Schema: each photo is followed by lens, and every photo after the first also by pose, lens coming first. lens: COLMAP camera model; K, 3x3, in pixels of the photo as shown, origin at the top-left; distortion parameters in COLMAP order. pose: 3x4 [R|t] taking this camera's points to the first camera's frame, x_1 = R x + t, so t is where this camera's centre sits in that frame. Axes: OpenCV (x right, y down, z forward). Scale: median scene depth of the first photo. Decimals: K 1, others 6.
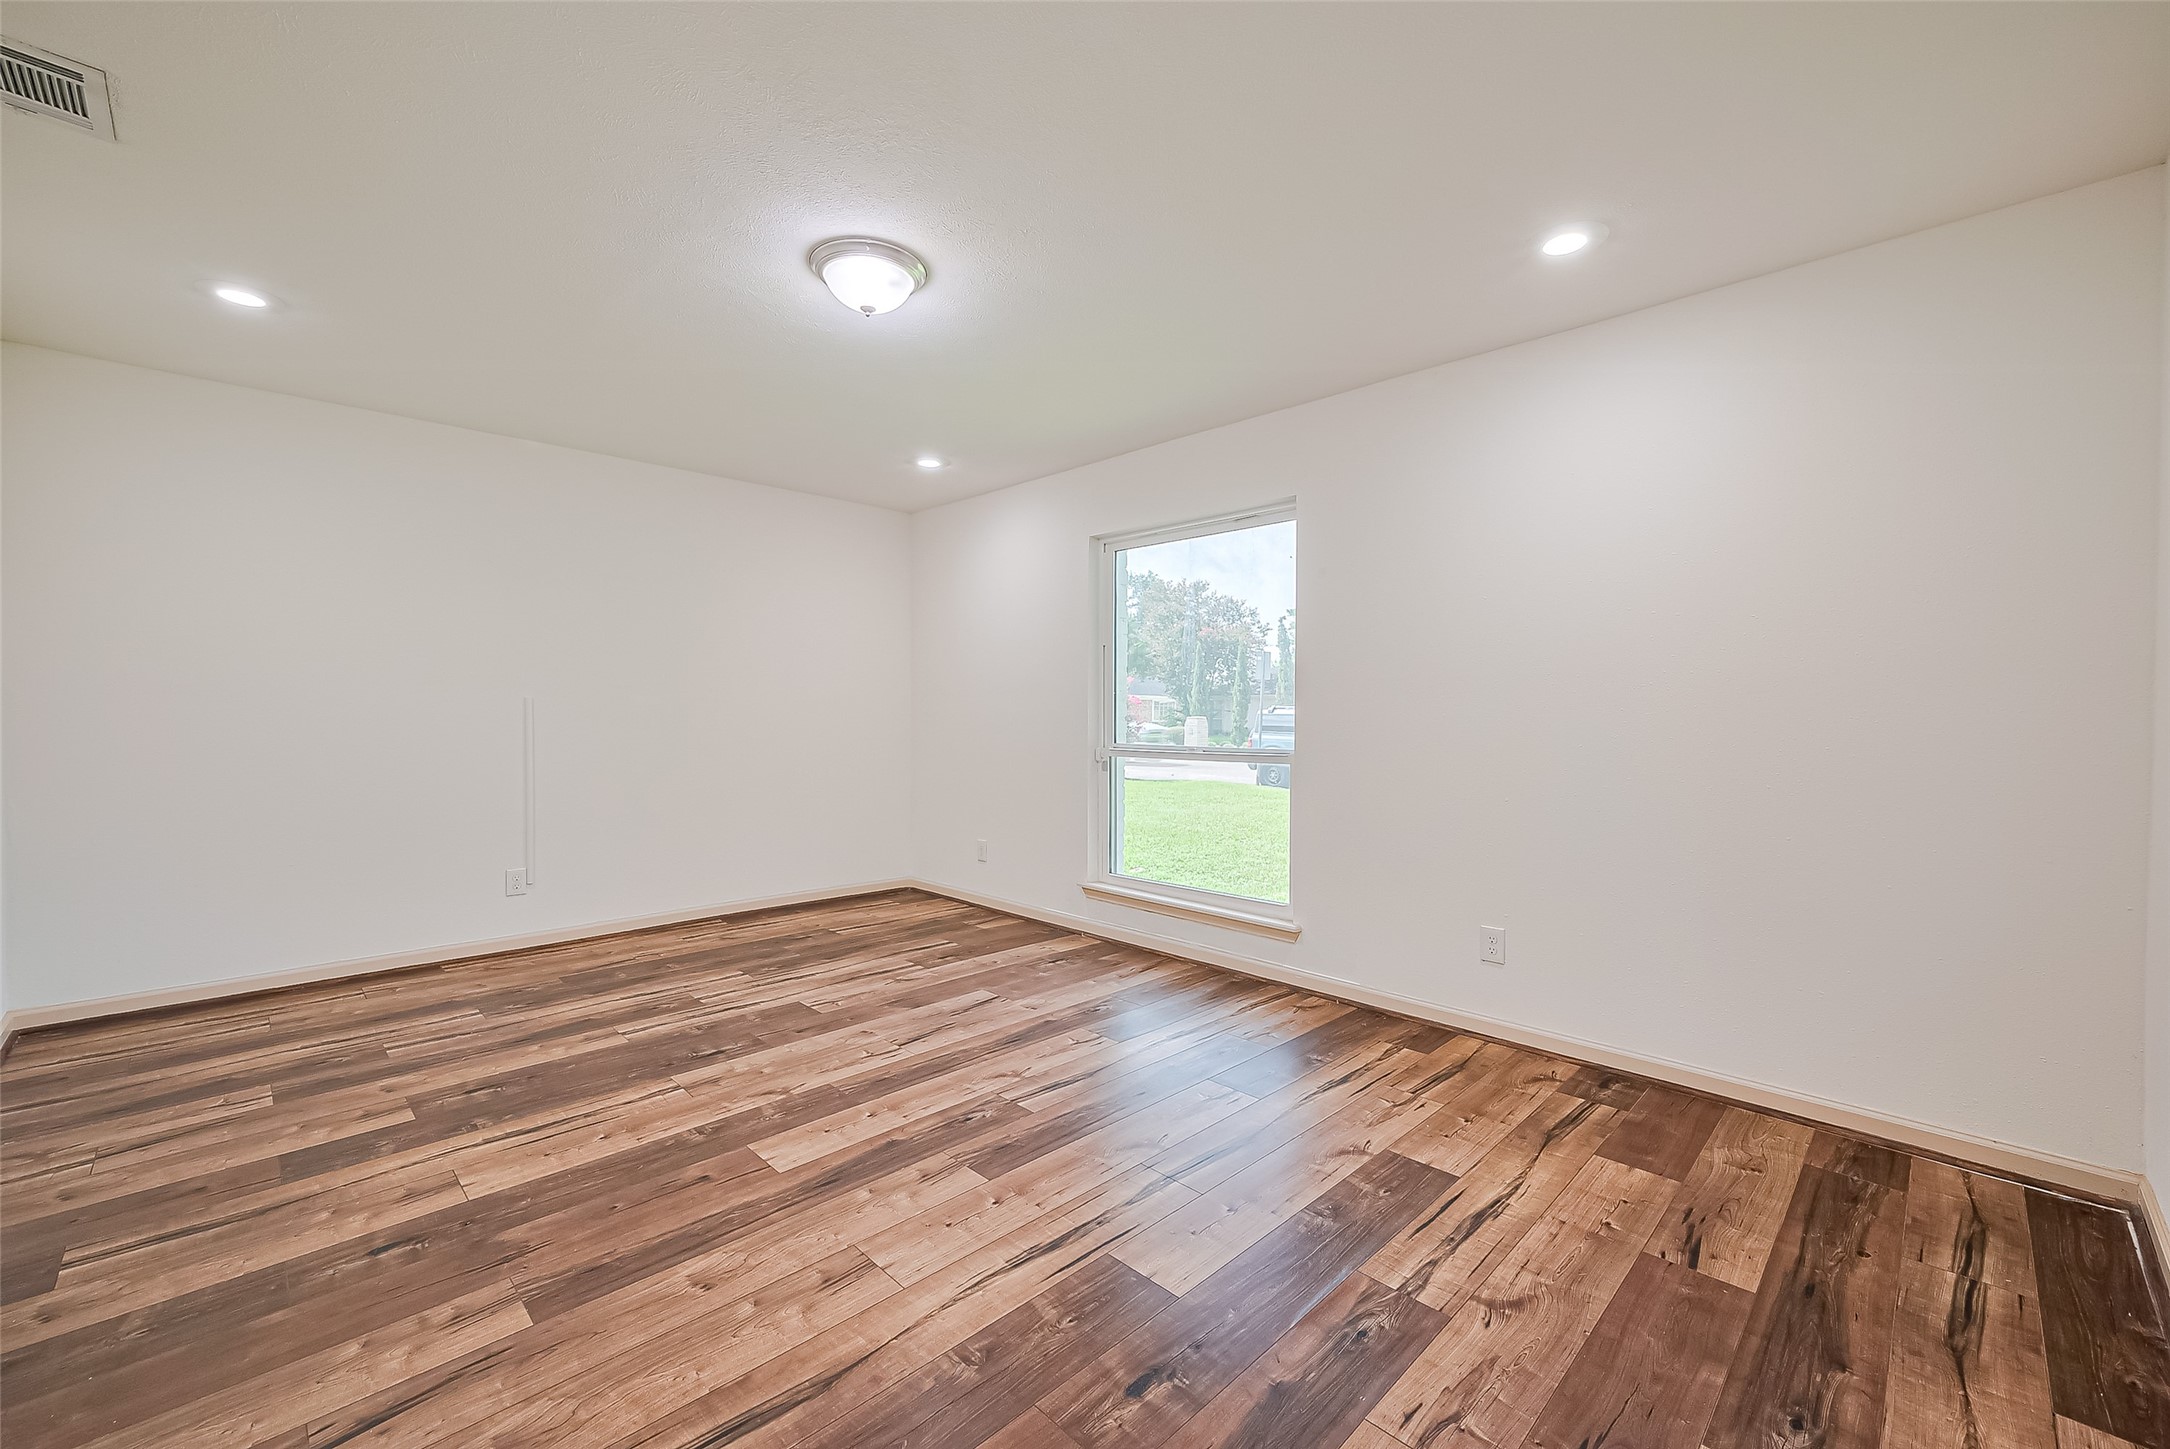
lens RADIAL K [[868.7, 0, 1089.8], [0, 868.7, 715.3], [0, 0, 1]] dist [-0.000817, 0.000312]
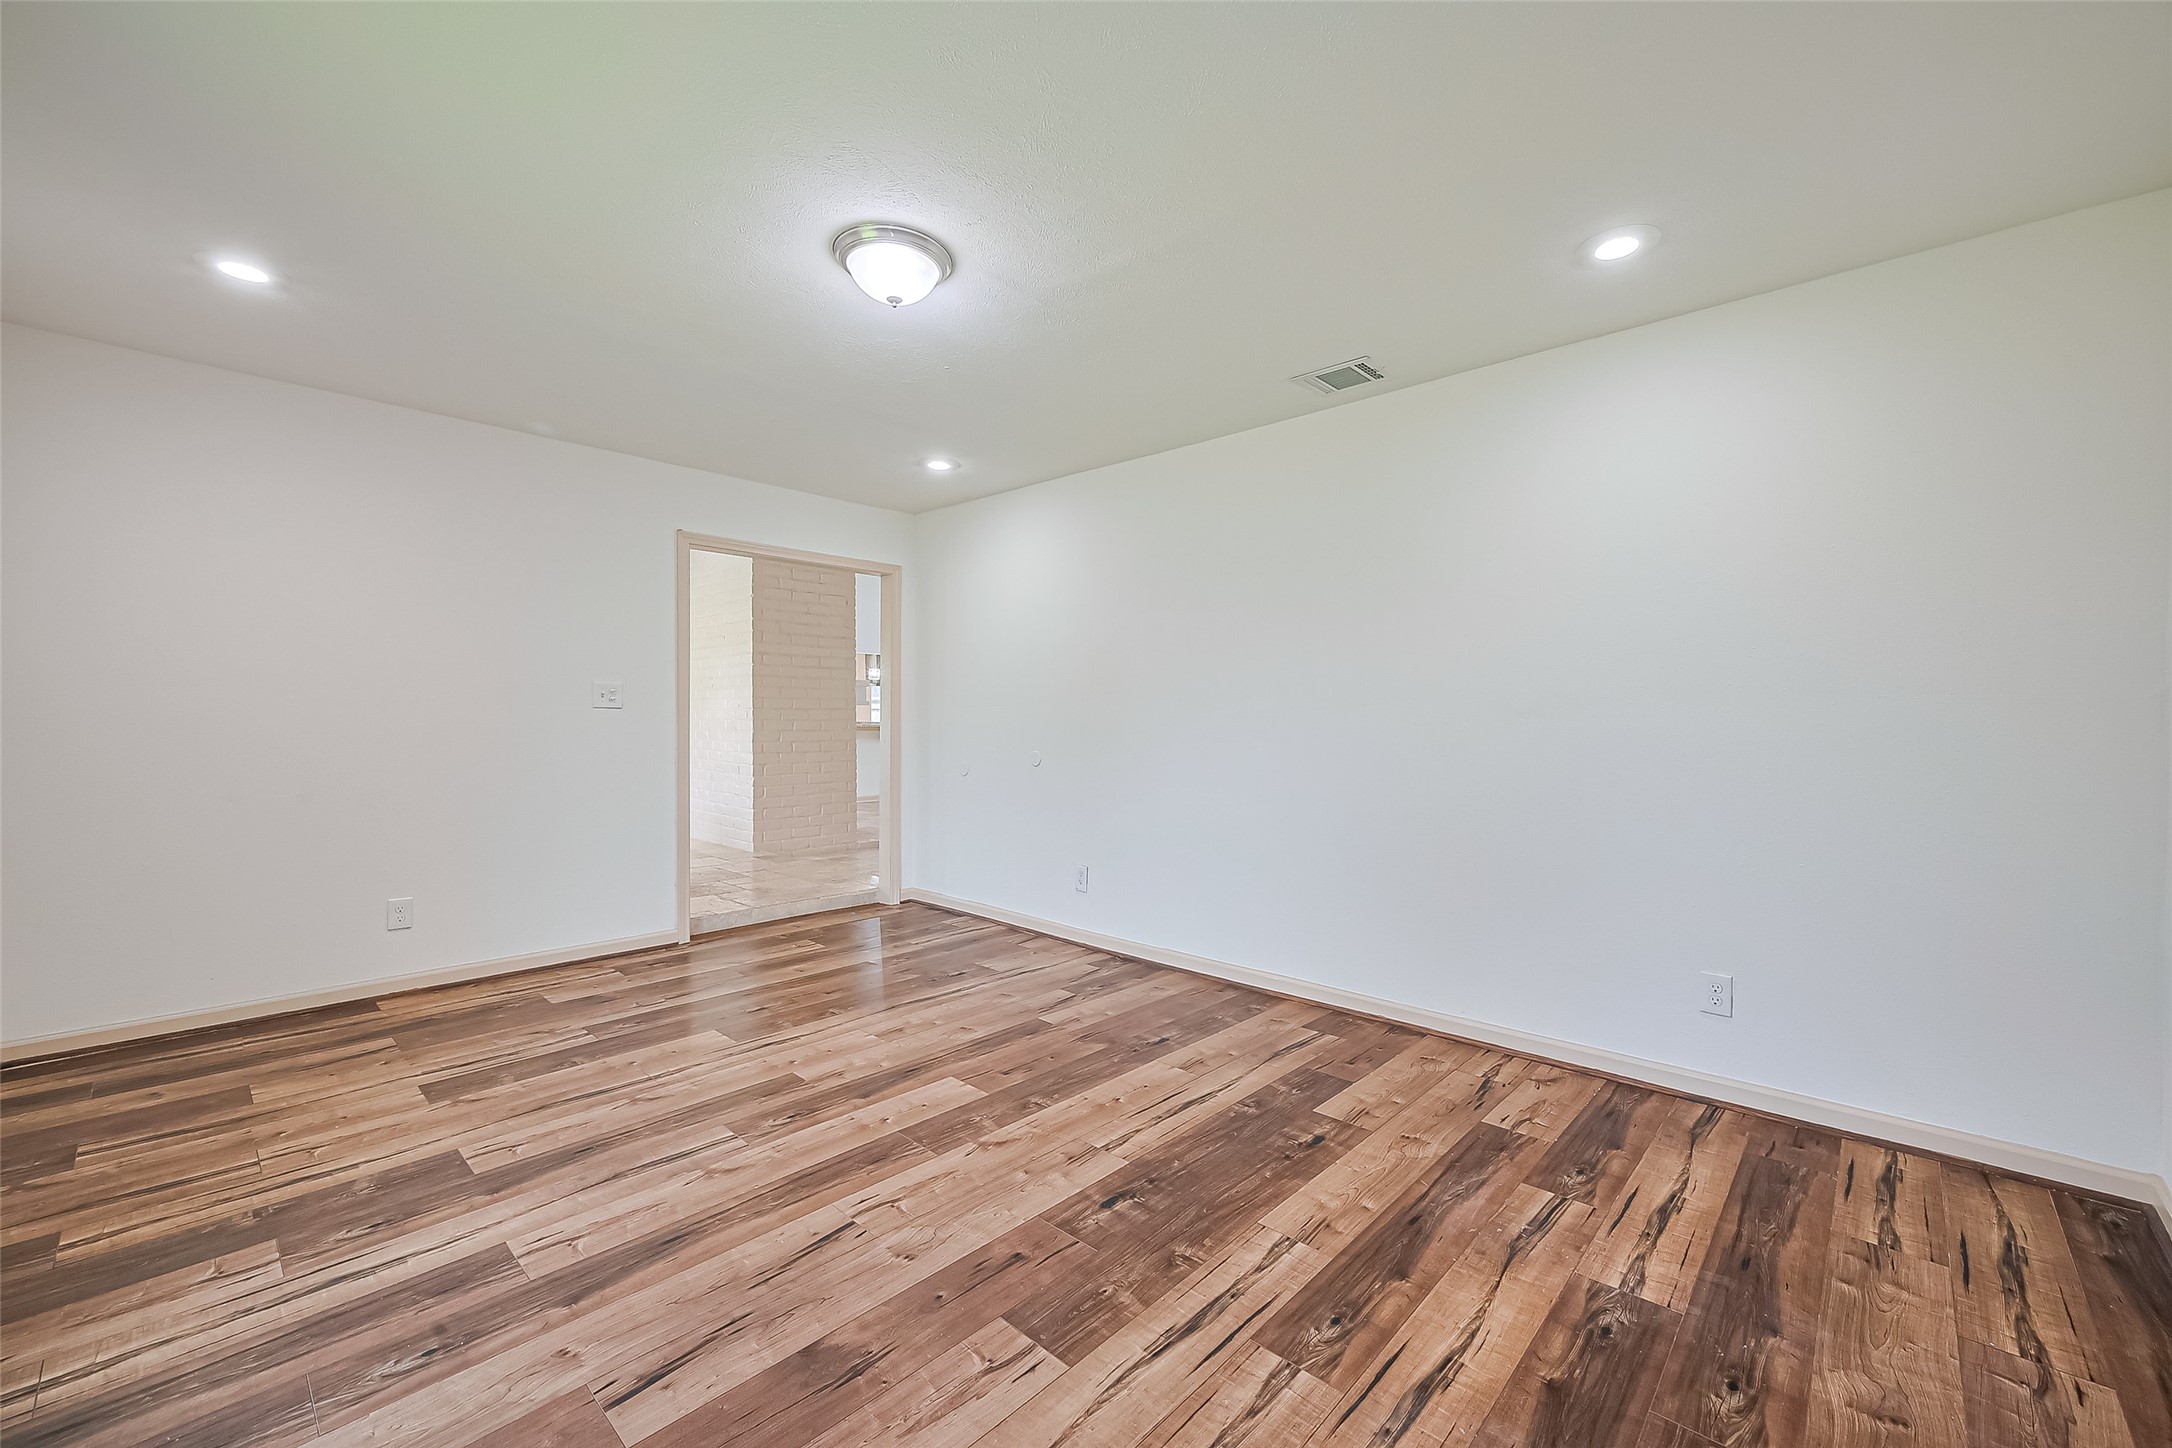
lens RADIAL K [[869.5, 0, 1094.3], [0, 869.5, 729.9], [0, 0, 1]] dist [-0.000817, 0.000312]
pose [[-0.999463, -0.009393, -0.031399, -0.437697], [-0.009856, 0.999845, 0.014602, -0.016915], [0.031257, 0.014903, -0.999400, 1.921383]]
